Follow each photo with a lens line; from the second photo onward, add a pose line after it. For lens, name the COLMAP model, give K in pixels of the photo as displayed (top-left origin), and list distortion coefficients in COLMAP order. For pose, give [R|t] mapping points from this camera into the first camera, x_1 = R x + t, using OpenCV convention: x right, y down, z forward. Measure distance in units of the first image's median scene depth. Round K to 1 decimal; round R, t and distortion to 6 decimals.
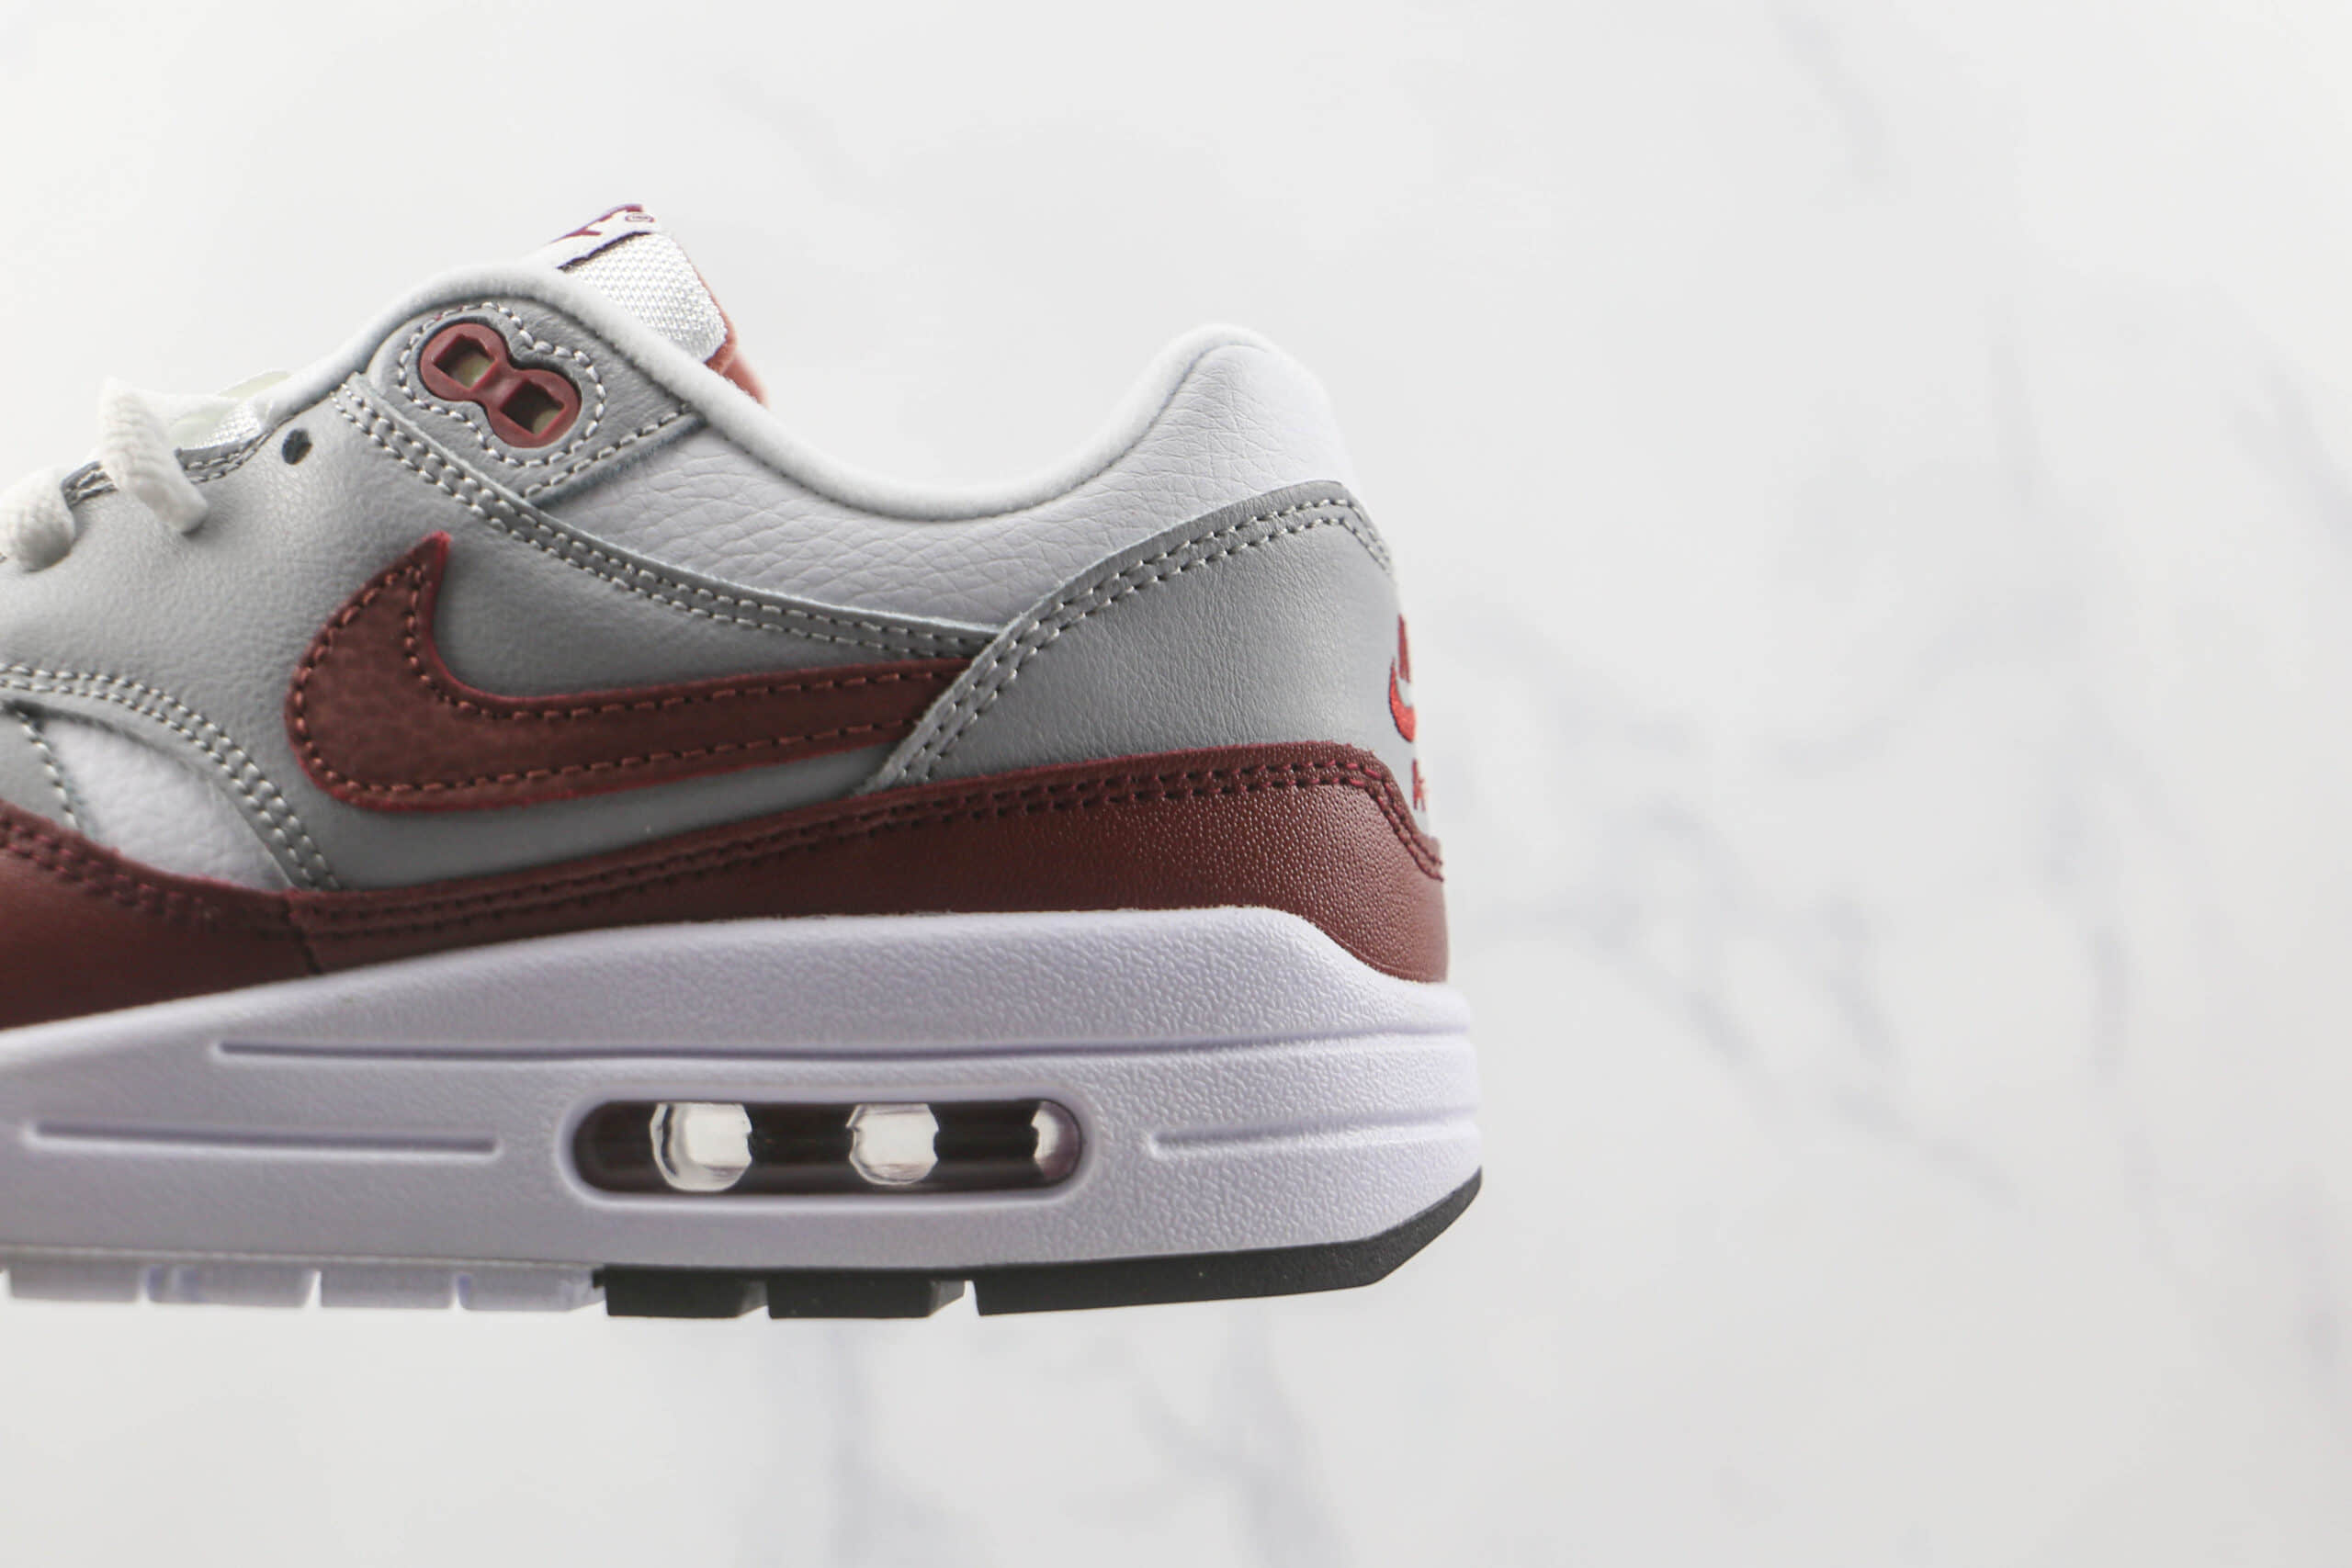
lens RADIAL K [[2737.8, 0, 1178.8], [0, 2737.8, 787.5], [0, 0, 1]] dist [-0.019400, 0.000000]
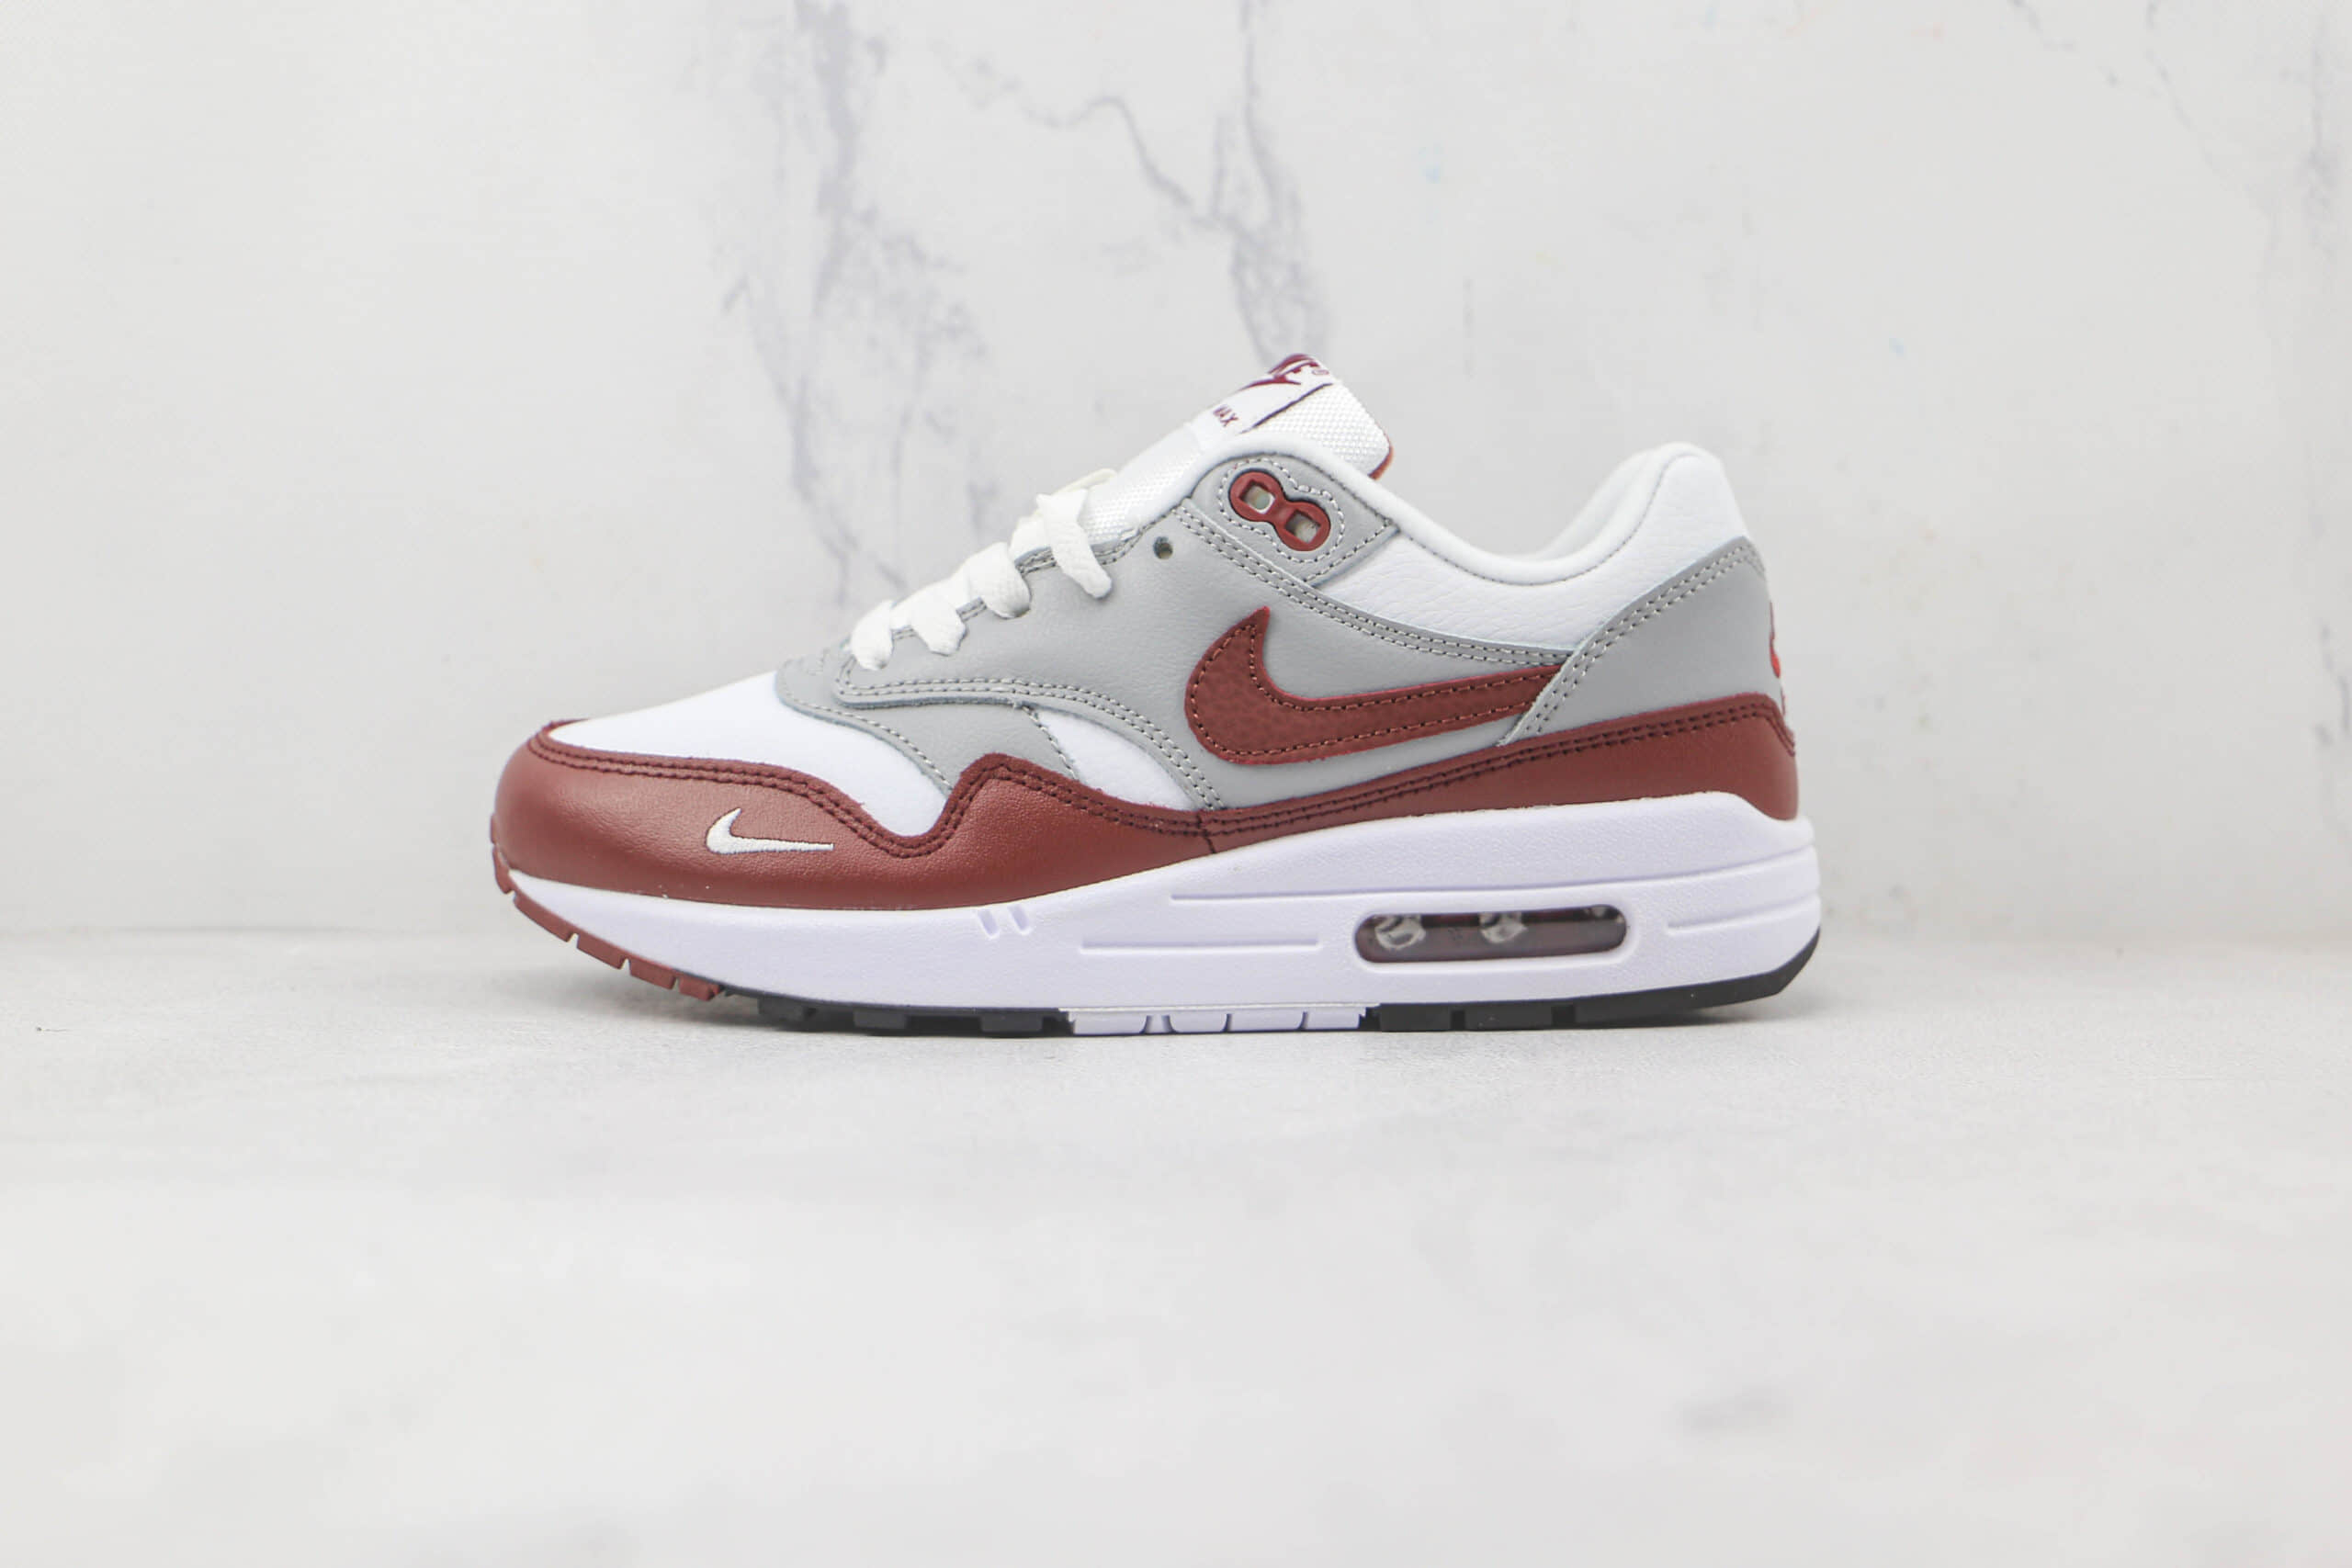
lens RADIAL K [[2689.9, 0, 1181.4], [0, 2689.9, 771.2], [0, 0, 1]] dist [-0.069289, 0.000000]
pose [[0.999485, -0.032094, -0.000599, -0.323517], [0.031680, 0.983234, 0.179577, -0.301851], [-0.005175, -0.179503, 0.983744, -0.748271]]
